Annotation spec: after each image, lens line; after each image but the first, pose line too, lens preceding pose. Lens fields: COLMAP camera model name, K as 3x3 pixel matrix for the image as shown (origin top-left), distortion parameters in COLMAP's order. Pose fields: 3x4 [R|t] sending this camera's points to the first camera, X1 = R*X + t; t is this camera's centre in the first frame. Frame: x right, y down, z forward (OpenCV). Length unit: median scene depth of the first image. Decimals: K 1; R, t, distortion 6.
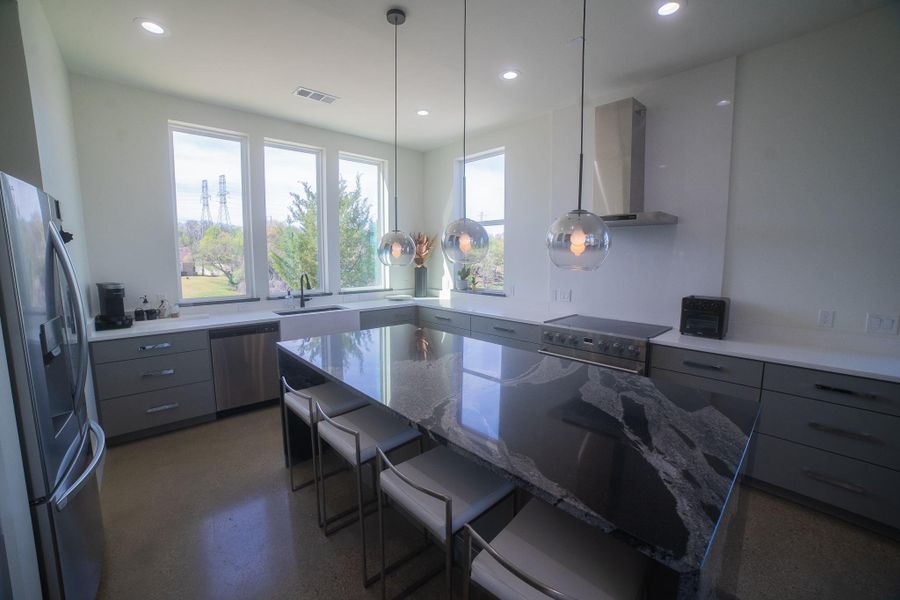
lens RADIAL K [[360.9, 0, 450.0], [0, 360.9, 300.0], [0, 0, 1]] dist [-0.111788, 0.038061]
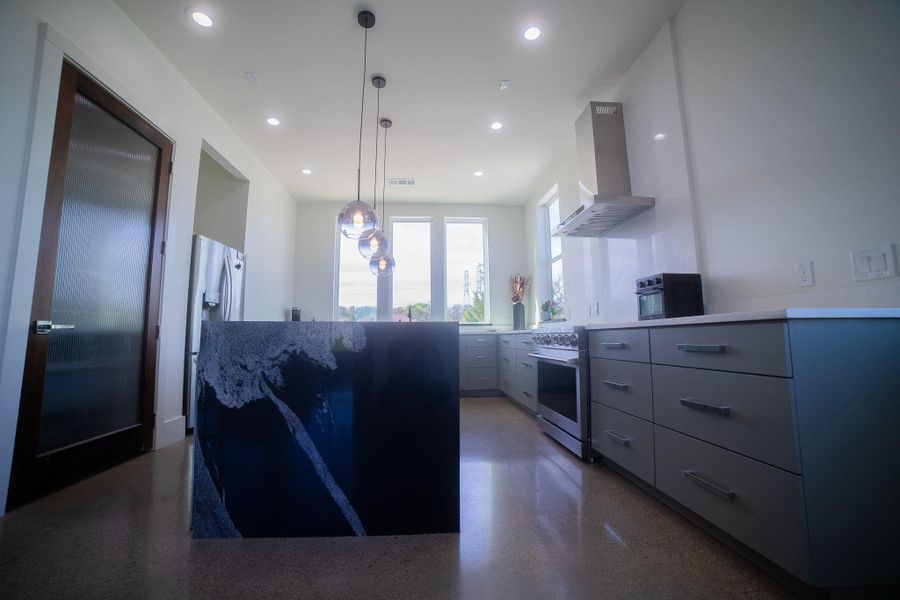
lens RADIAL K [[360.9, 0, 450.0], [0, 360.9, 300.0], [0, 0, 1]] dist [-0.111788, 0.038061]
pose [[0.788080, -0.071990, -0.611348, 0.533621], [-0.062377, 0.978687, -0.195655, 0.153902], [0.612404, 0.192325, 0.766794, 0.033329]]
